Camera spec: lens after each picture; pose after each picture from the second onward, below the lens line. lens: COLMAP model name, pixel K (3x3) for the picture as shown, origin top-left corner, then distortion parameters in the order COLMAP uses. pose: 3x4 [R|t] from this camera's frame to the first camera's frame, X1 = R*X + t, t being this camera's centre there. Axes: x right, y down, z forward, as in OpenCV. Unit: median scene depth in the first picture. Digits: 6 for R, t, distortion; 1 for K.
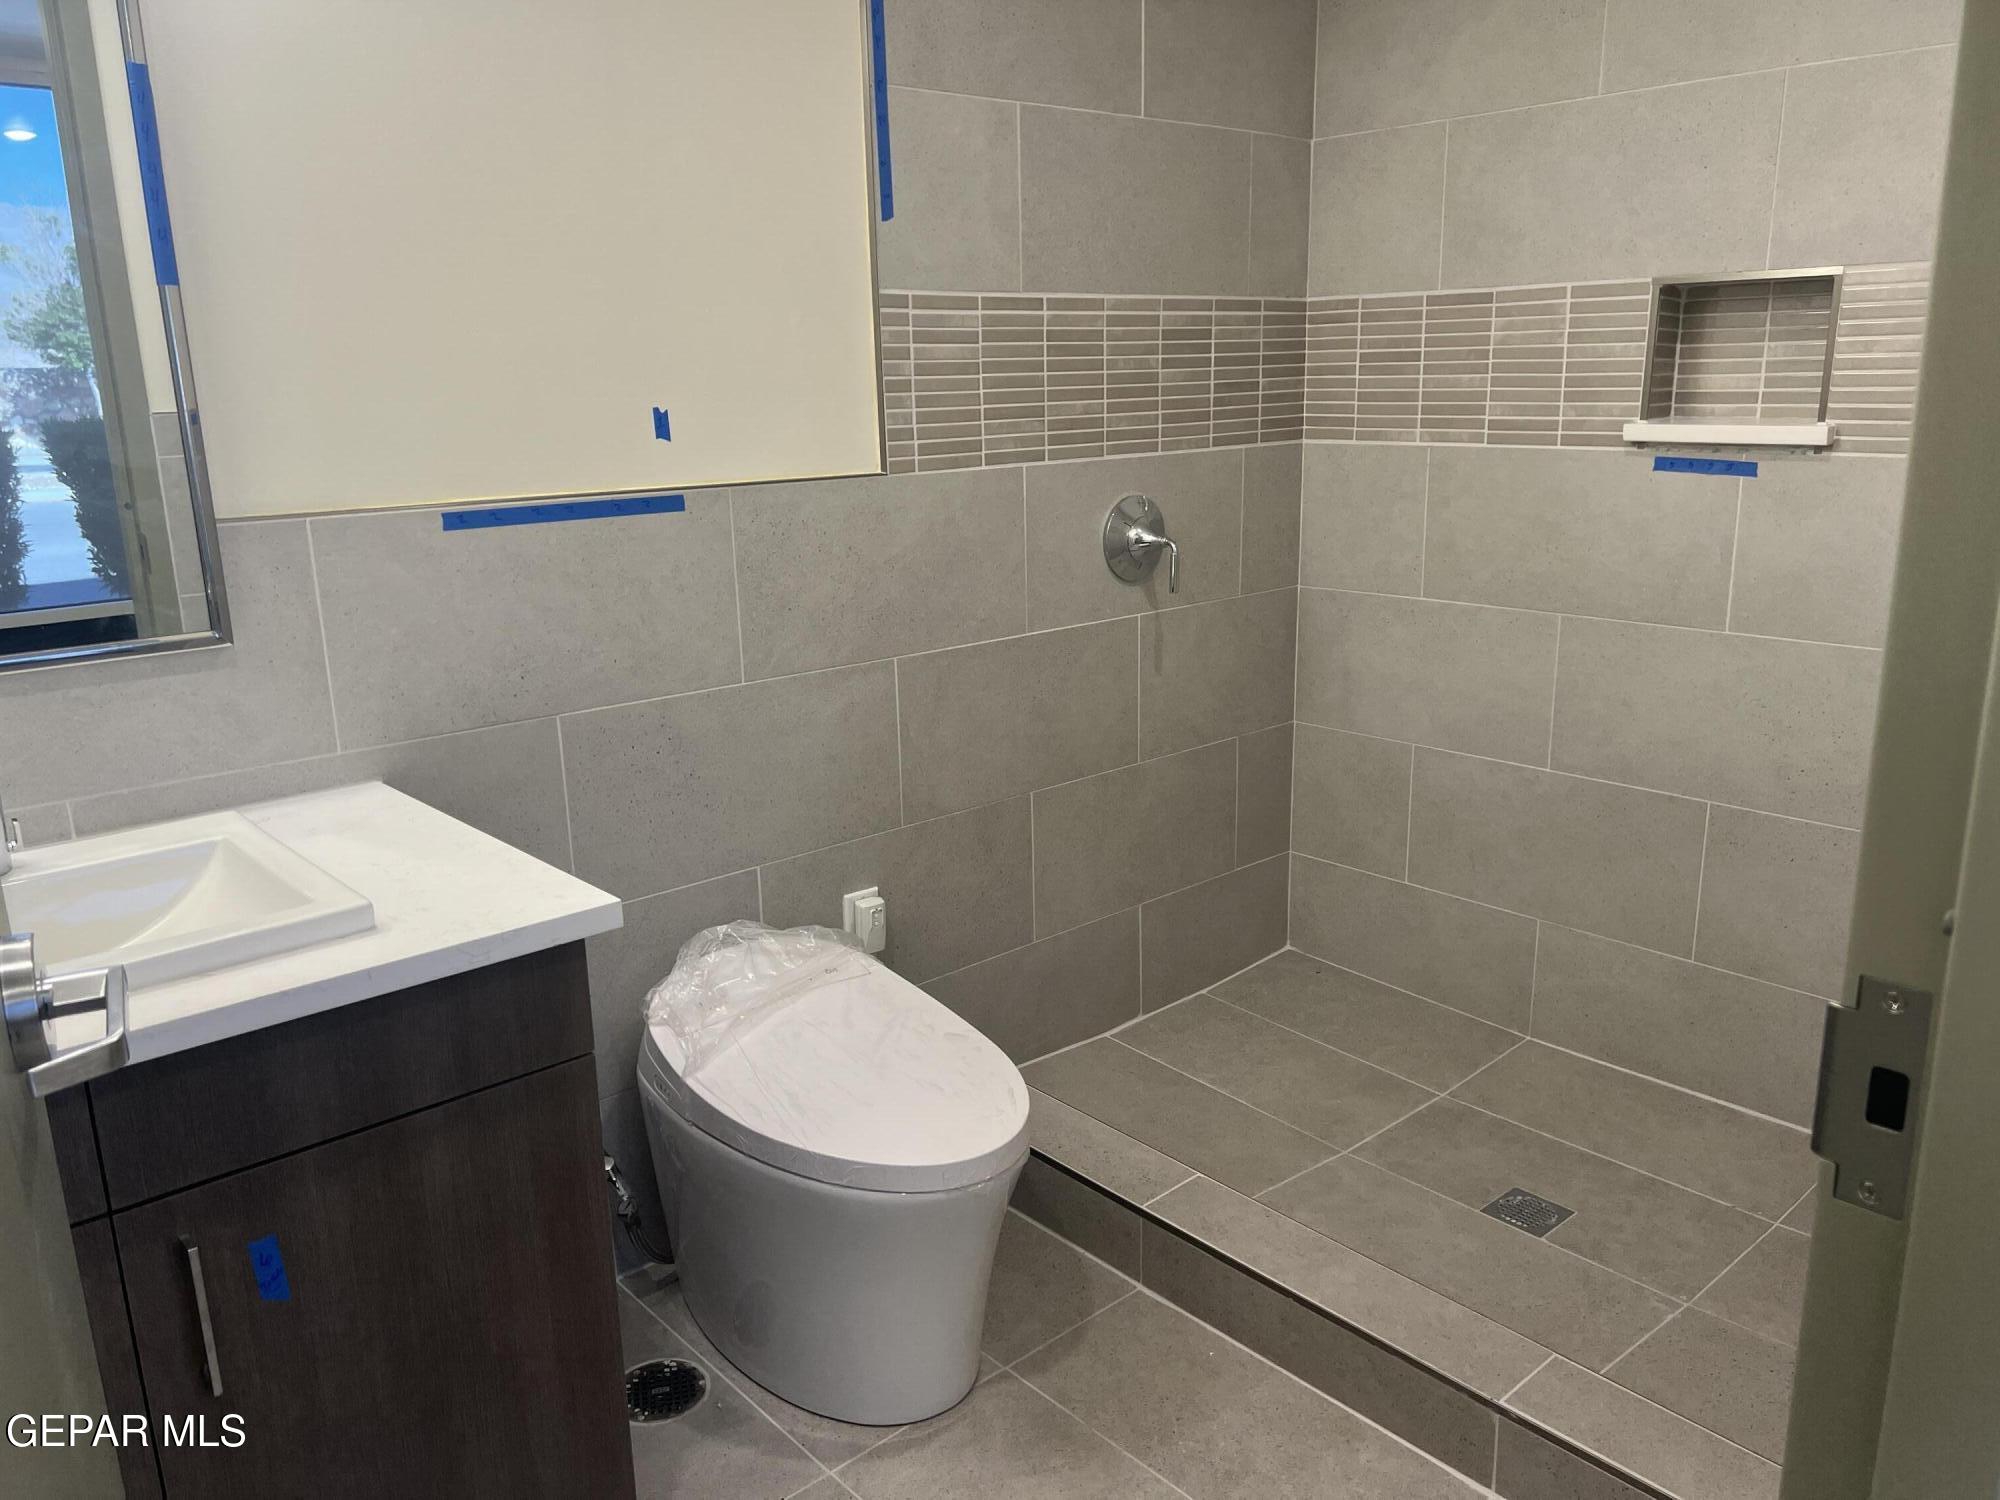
lens RADIAL K [[1507.8, 0, 1035.7], [0, 1507.8, 749.6], [0, 0, 1]] dist [0.064074, -0.091990]
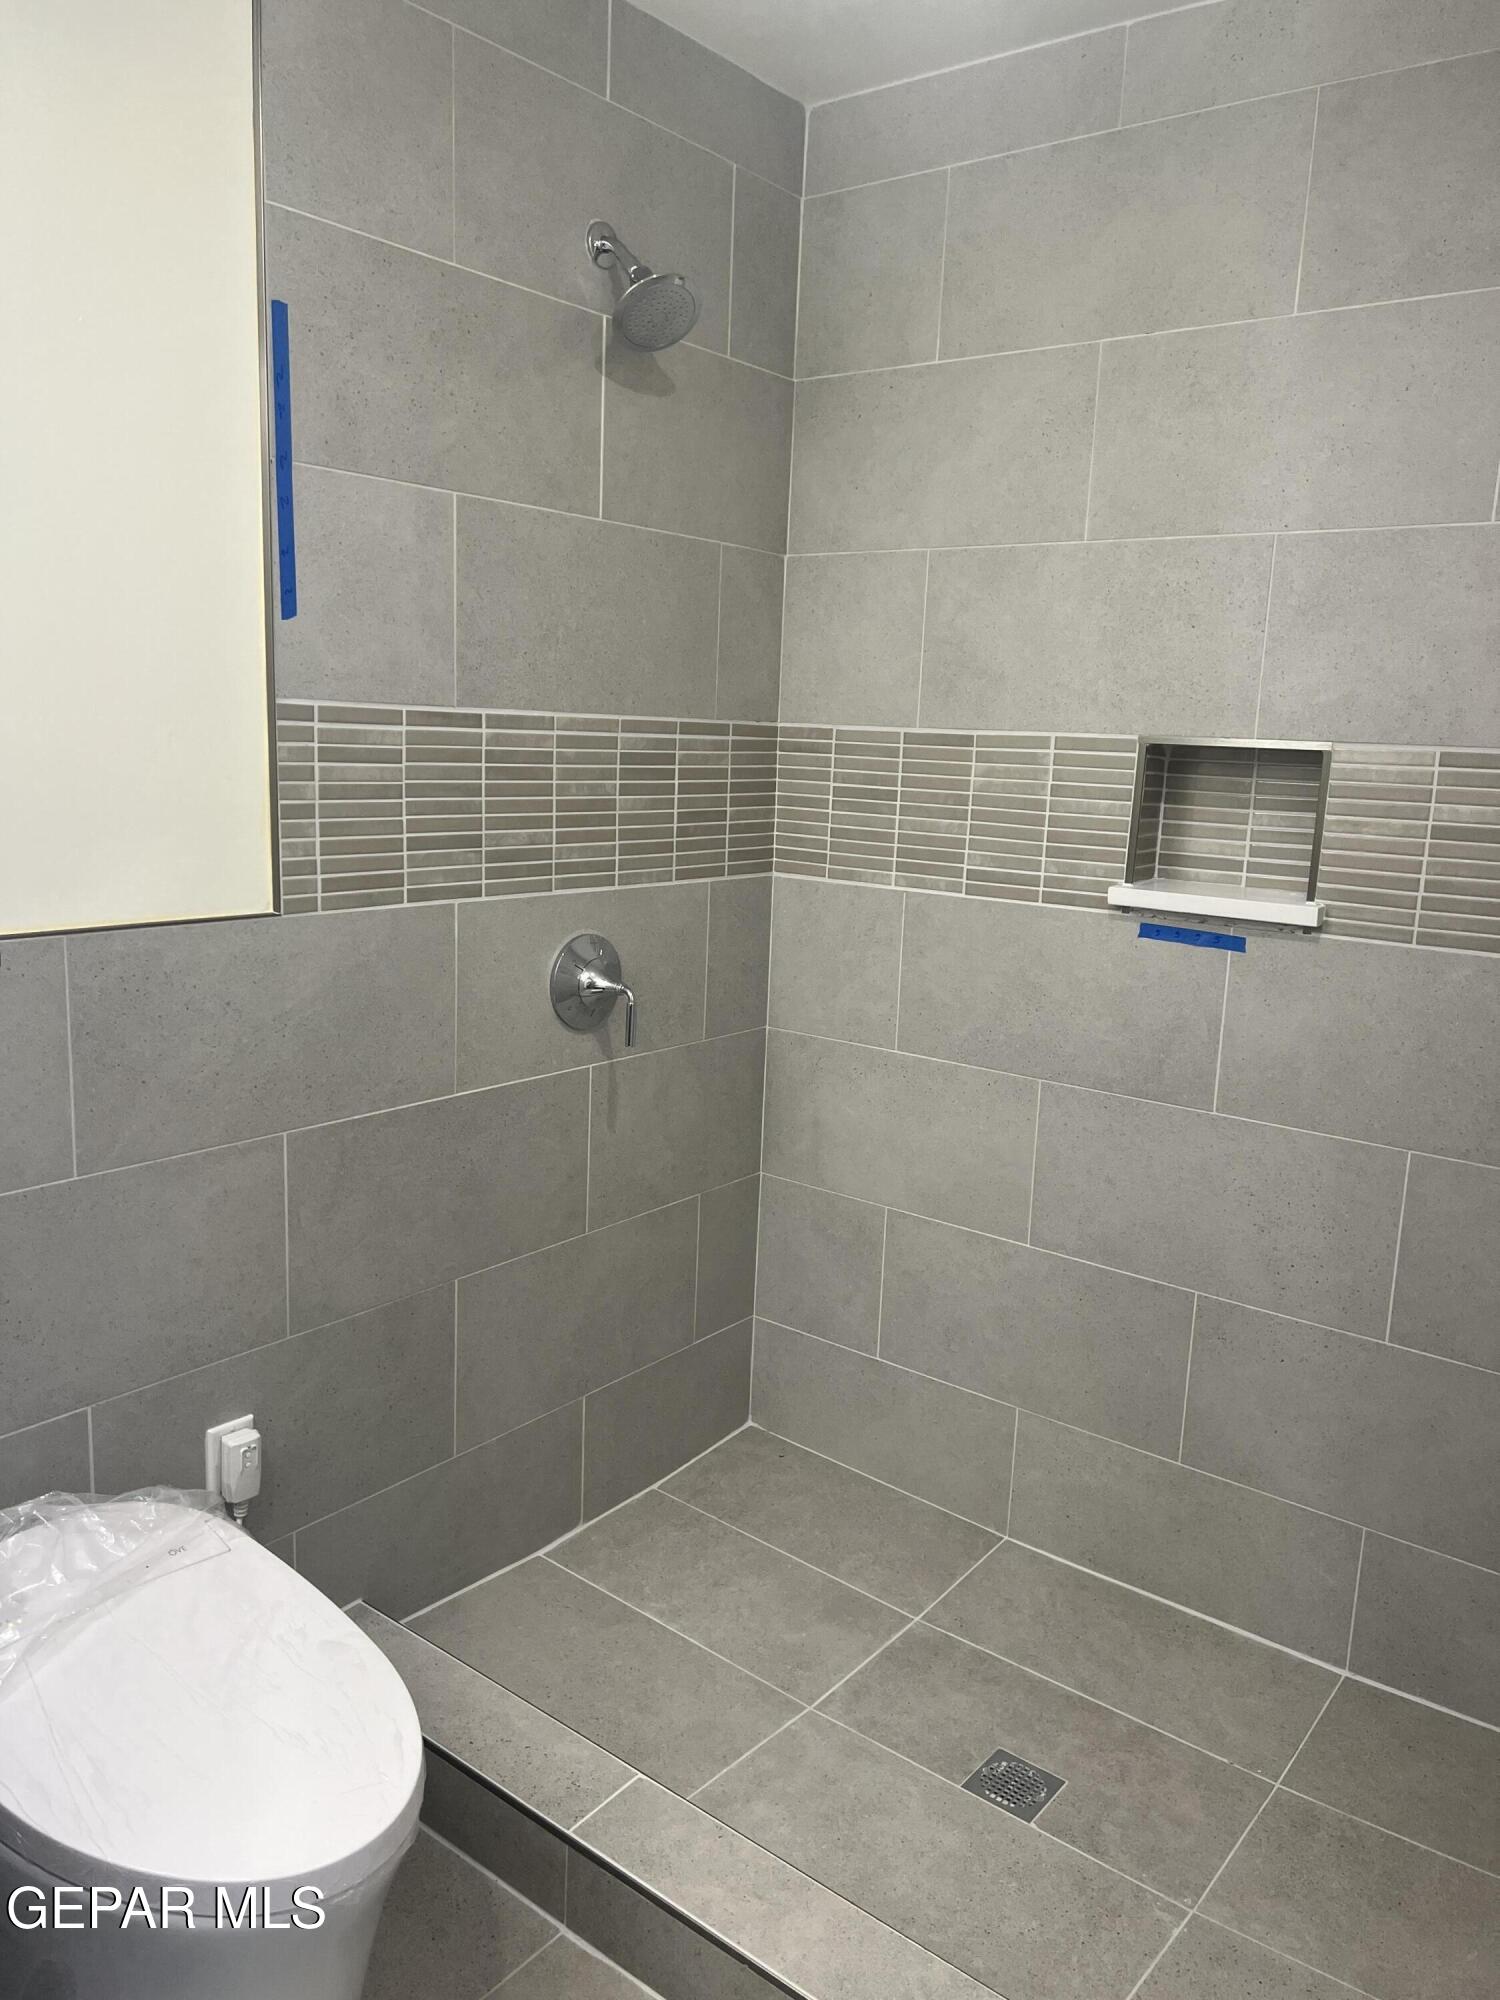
lens RADIAL K [[1491.6, 0, 773.2], [0, 1491.6, 1027.6], [0, 0, 1]] dist [0.087054, -0.192803]
pose [[0.983774, 0.023545, 0.177859, 0.020211], [-0.012843, 0.998050, -0.061086, -0.066569], [-0.178950, 0.057810, 0.982158, 0.131500]]
